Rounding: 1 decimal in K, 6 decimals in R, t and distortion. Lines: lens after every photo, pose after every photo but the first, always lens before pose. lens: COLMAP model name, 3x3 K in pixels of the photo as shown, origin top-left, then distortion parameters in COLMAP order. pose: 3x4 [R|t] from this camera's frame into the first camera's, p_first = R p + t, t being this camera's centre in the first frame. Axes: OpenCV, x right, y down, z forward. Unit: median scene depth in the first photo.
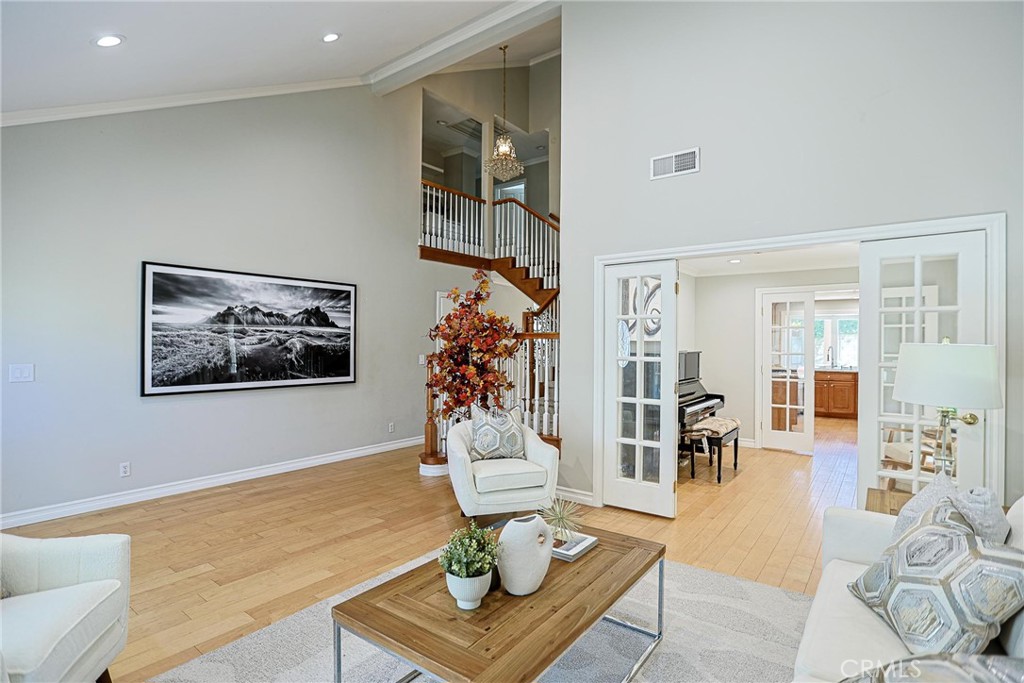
lens RADIAL K [[496.8, 0, 520.3], [0, 496.8, 345.9], [0, 0, 1]] dist [-0.041515, 0.009470]
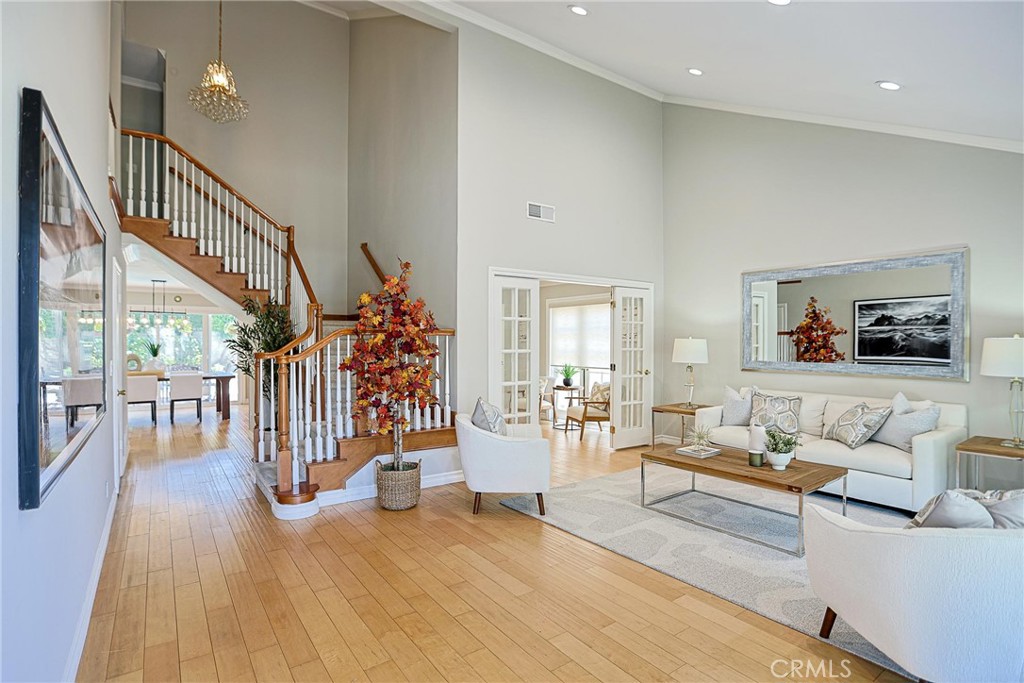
lens RADIAL K [[496.8, 0, 507.6], [0, 496.8, 347.7], [0, 0, 1]] dist [-0.041515, 0.009470]
pose [[0.312650, -0.018148, 0.949695, -1.041006], [0.007759, 0.999833, 0.016551, -0.005287], [-0.949837, 0.002194, 0.312738, 0.632103]]
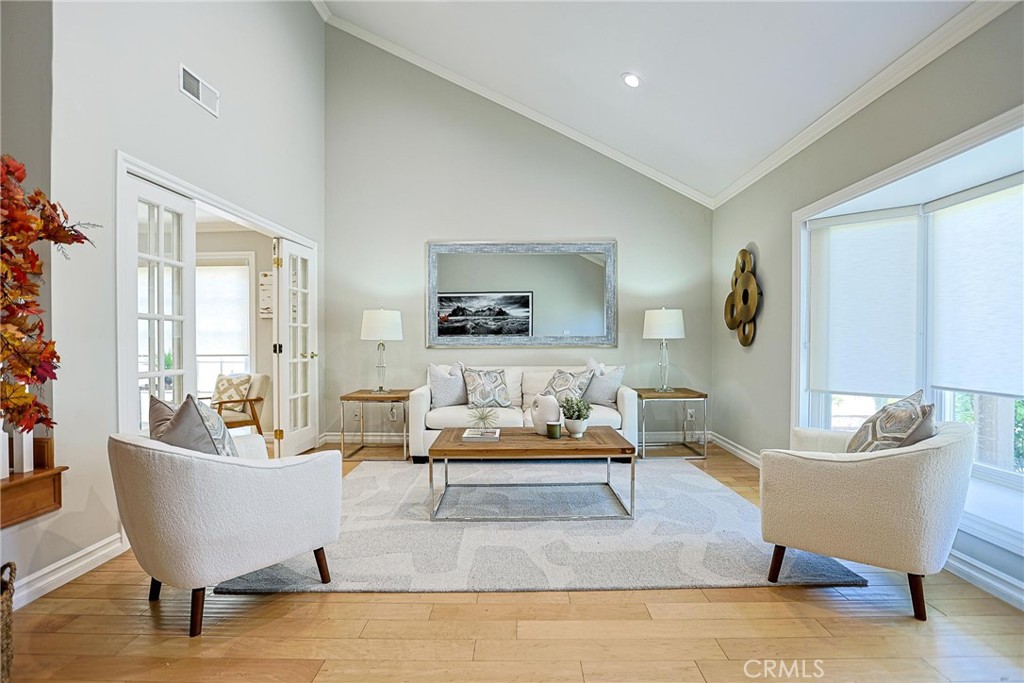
lens RADIAL K [[496.8, 0, 510.6], [0, 496.8, 343.6], [0, 0, 1]] dist [-0.041515, 0.009470]
pose [[-0.577156, -0.008482, 0.816590, -0.675899], [0.005345, 0.999885, 0.014164, 0.060940], [-0.816617, 0.012539, -0.577044, 1.024681]]
